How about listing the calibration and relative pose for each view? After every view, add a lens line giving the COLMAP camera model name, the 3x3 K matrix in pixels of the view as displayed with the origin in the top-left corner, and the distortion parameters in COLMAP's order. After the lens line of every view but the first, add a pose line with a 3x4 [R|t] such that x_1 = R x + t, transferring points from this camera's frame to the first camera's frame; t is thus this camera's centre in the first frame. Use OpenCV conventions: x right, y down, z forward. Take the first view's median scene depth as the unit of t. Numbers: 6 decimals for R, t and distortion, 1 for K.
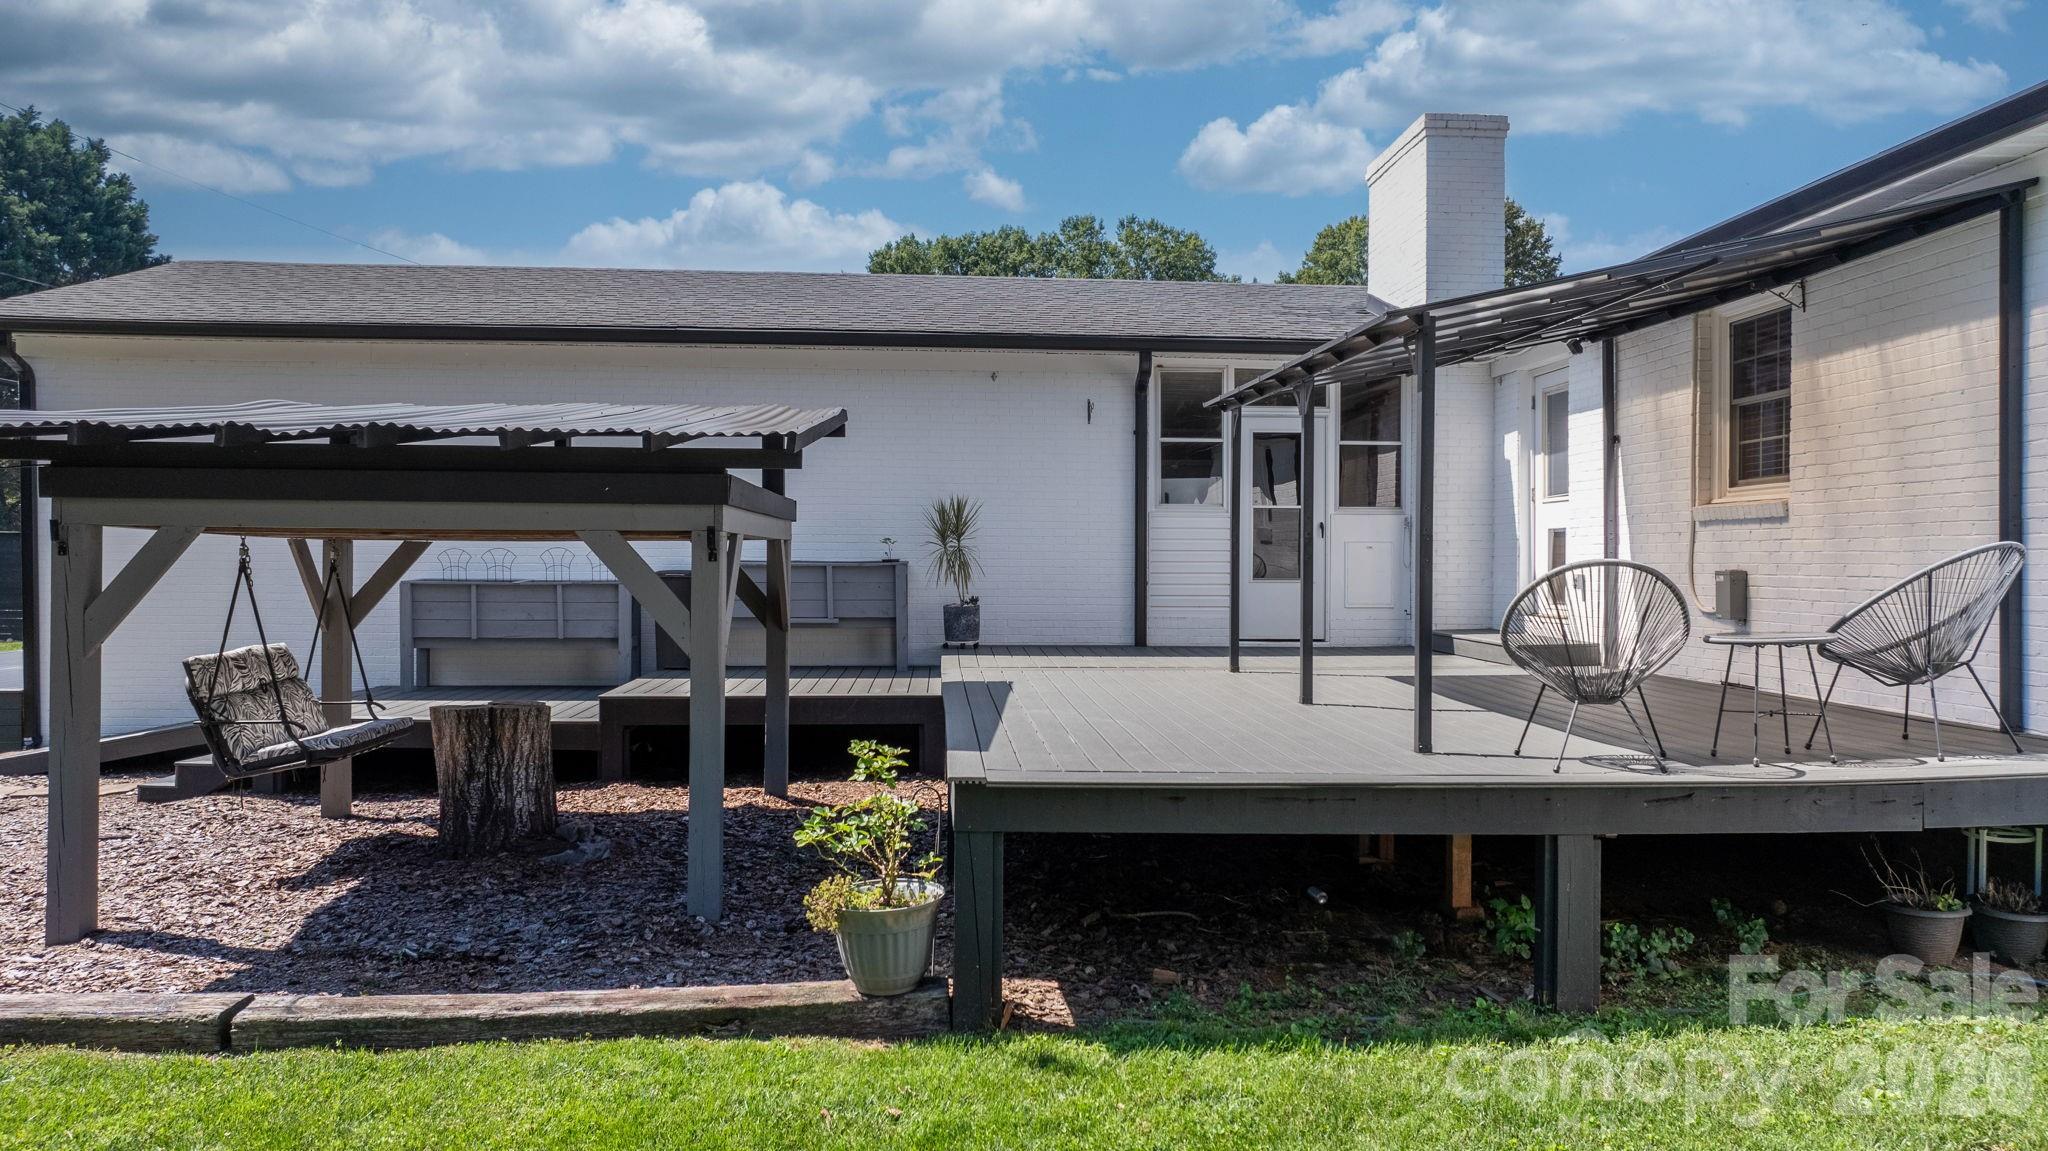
lens RADIAL K [[1450.5, 0, 1022.9], [0, 1450.5, 569.1], [0, 0, 1]] dist [-0.007122, 0.006854]
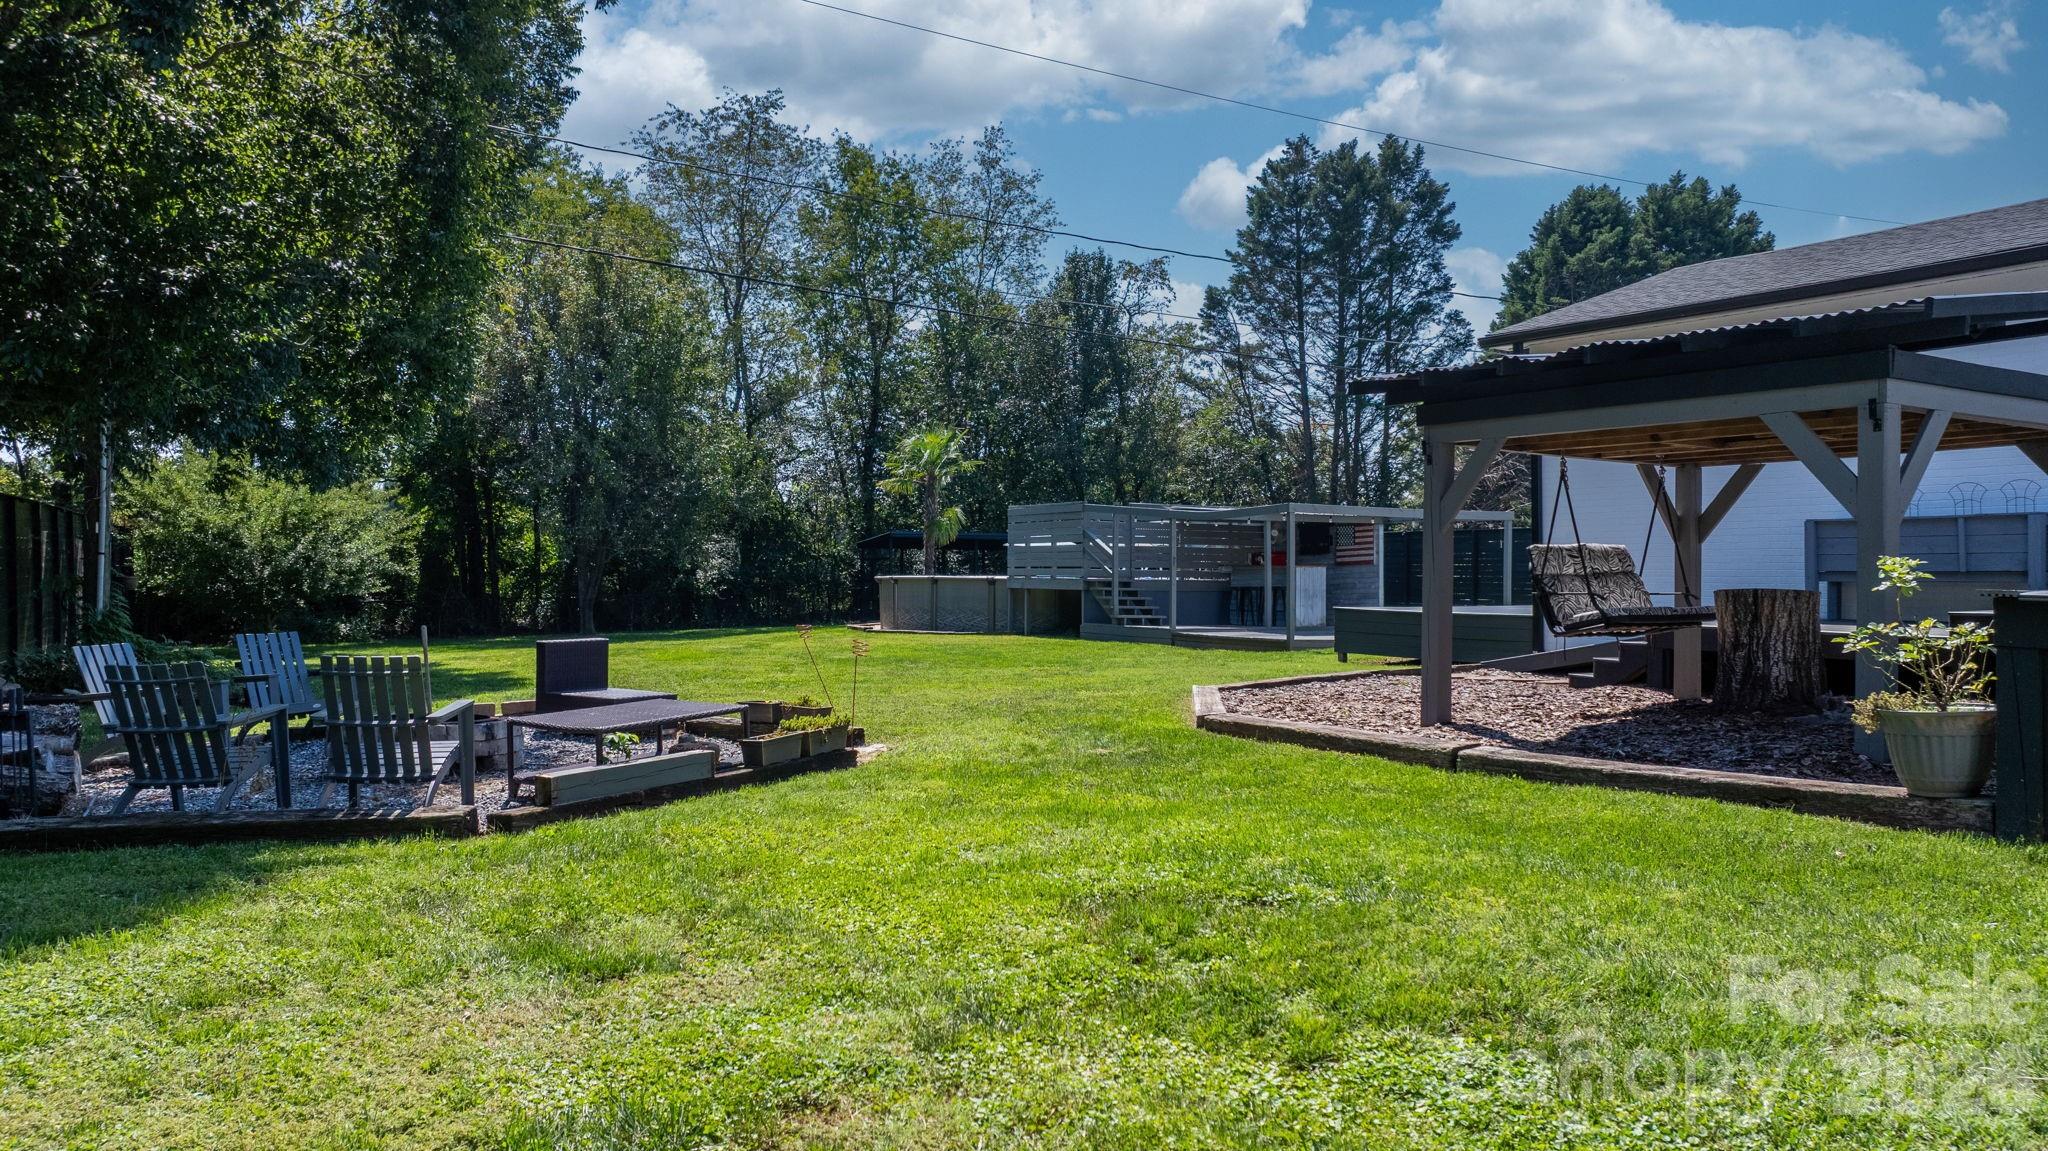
lens RADIAL K [[1450.5, 0, 1025.6], [0, 1450.5, 583.4], [0, 0, 1]] dist [-0.007122, 0.006854]
pose [[0.489231, -0.003660, -0.872146, 0.361648], [-0.004340, 0.999969, -0.006631, 0.101828], [0.872143, 0.007029, 0.489200, -0.078723]]
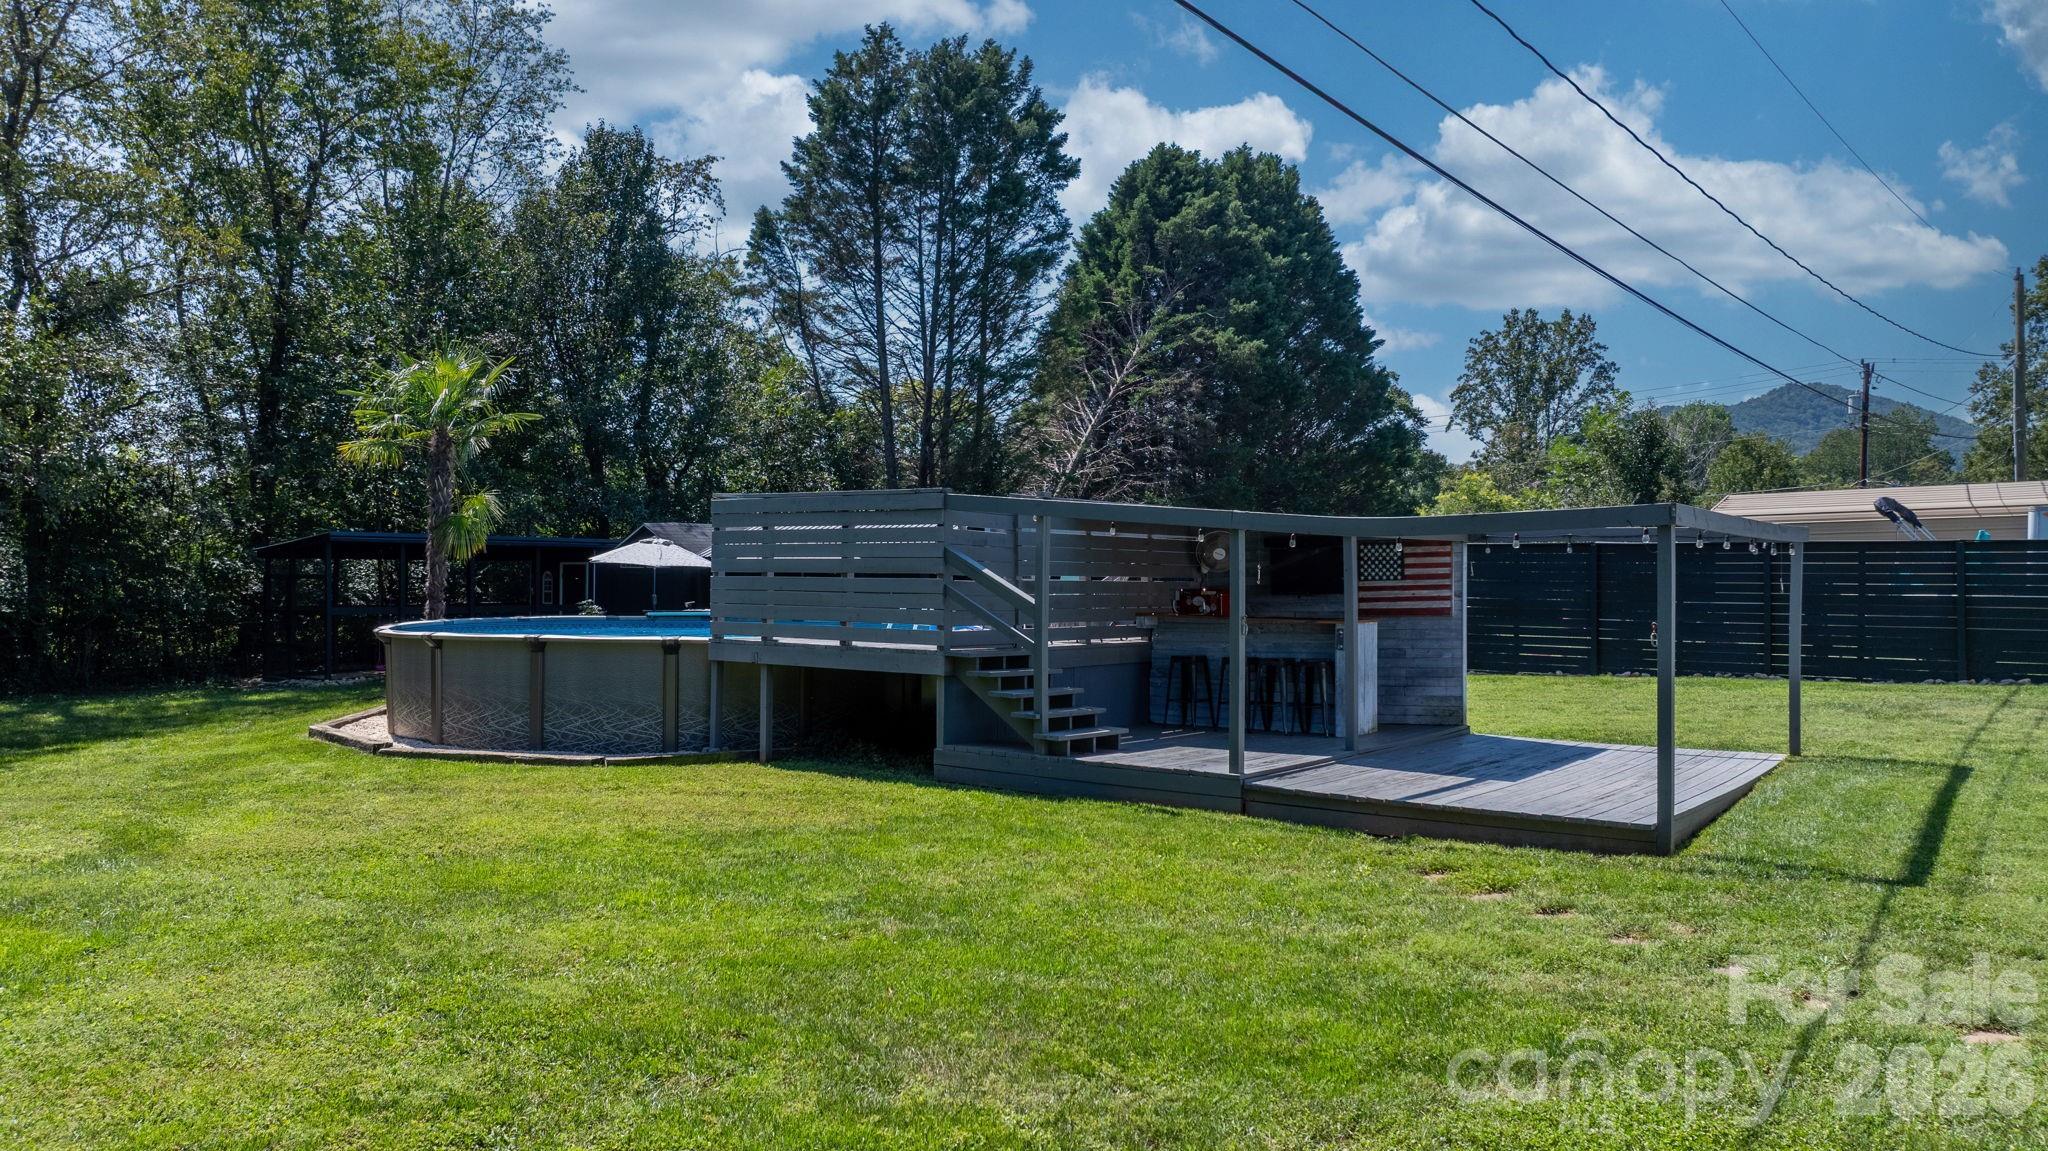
lens RADIAL K [[1450.5, 0, 1020.6], [0, 1450.5, 563.5], [0, 0, 1]] dist [-0.007122, 0.006854]
pose [[0.806905, -0.009898, -0.590599, -1.200198], [-0.000880, 0.999838, -0.017959, 0.016243], [0.590681, 0.015011, 0.806766, 0.367014]]
